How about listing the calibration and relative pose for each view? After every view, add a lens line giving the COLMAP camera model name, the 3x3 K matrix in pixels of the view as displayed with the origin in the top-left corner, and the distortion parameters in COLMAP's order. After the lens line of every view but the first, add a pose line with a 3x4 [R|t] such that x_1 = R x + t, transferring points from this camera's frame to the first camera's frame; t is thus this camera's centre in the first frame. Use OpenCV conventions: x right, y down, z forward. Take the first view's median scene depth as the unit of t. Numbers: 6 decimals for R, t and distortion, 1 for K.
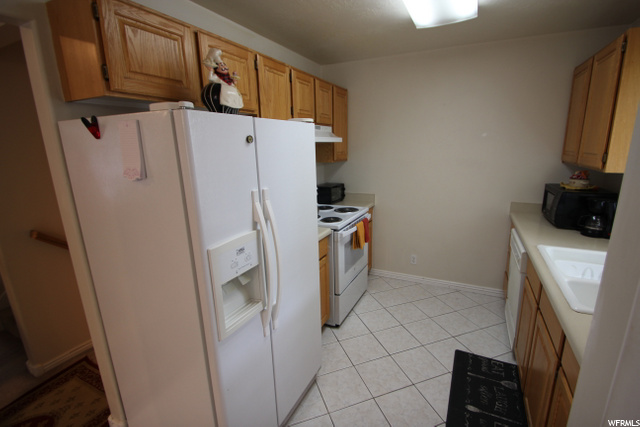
lens RADIAL K [[298.4, 0, 318.9], [0, 298.4, 214.3], [0, 0, 1]] dist [-0.002274, -0.002175]
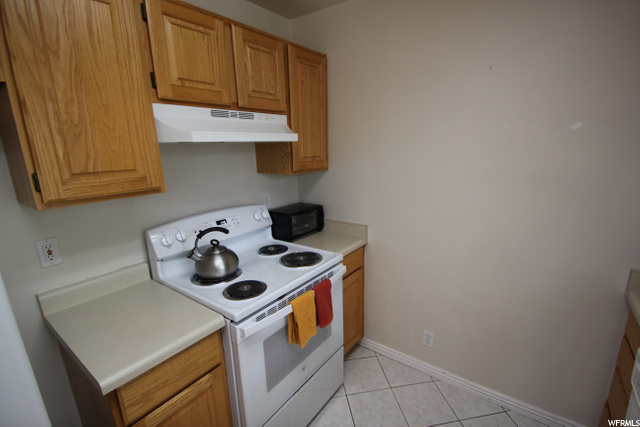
lens RADIAL K [[298.4, 0, 322.0], [0, 298.4, 215.1], [0, 0, 1]] dist [-0.002274, -0.002175]
pose [[0.985940, 0.036315, -0.163108, 0.220182], [-0.035060, 0.999329, 0.010568, -0.105114], [0.163383, -0.004701, 0.986552, 0.430032]]
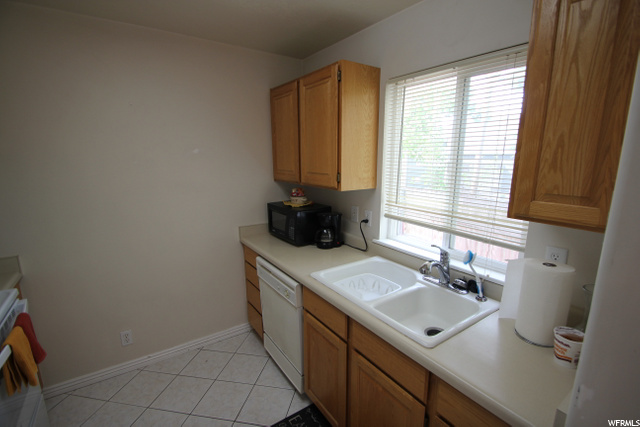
lens RADIAL K [[298.4, 0, 330.3], [0, 298.4, 216.2], [0, 0, 1]] dist [-0.002274, -0.002175]
pose [[0.456193, -0.152146, 0.876778, -0.009673], [0.187356, 0.979612, 0.072508, -0.079513], [-0.869934, 0.131192, 0.475397, 0.310415]]
